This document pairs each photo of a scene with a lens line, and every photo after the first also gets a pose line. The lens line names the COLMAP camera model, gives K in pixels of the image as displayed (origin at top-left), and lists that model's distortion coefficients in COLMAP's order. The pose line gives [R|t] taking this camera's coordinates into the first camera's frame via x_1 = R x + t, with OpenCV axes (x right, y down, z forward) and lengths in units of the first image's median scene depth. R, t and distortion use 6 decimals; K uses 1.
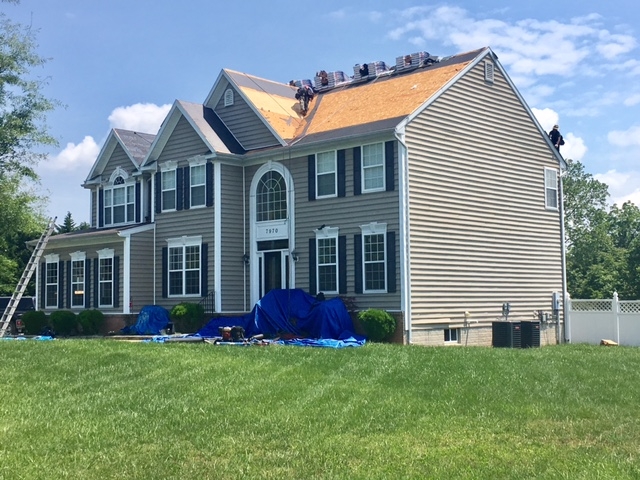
lens RADIAL K [[892.1, 0, 306.0], [0, 892.1, 242.6], [0, 0, 1]] dist [0.063612, 0.000000]
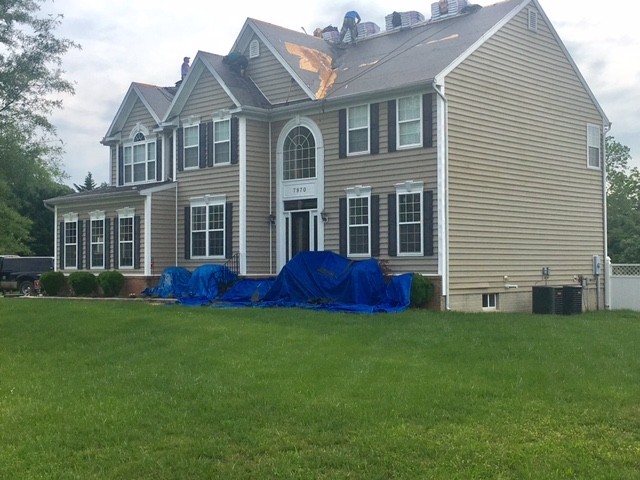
lens RADIAL K [[871.5, 0, 307.5], [0, 871.5, 244.9], [0, 0, 1]] dist [0.061462, 0.000000]
pose [[0.999860, 0.005914, -0.015663, -0.014723], [-0.005197, 0.998953, 0.045452, 0.003182], [0.015916, -0.045364, 0.998844, 0.067745]]
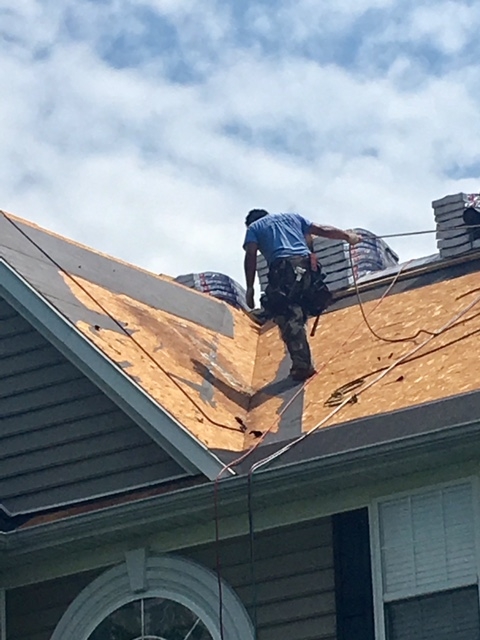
lens RADIAL K [[2716.9, 0, 240.6], [0, 2716.9, 320.3], [0, 0, 1]] dist [-0.050613, 0.000000]
pose [[0.993344, 0.011206, 0.114640, -0.090767], [0.018711, 0.966341, -0.256585, 0.023708], [-0.113656, 0.257022, 0.959699, 0.340097]]
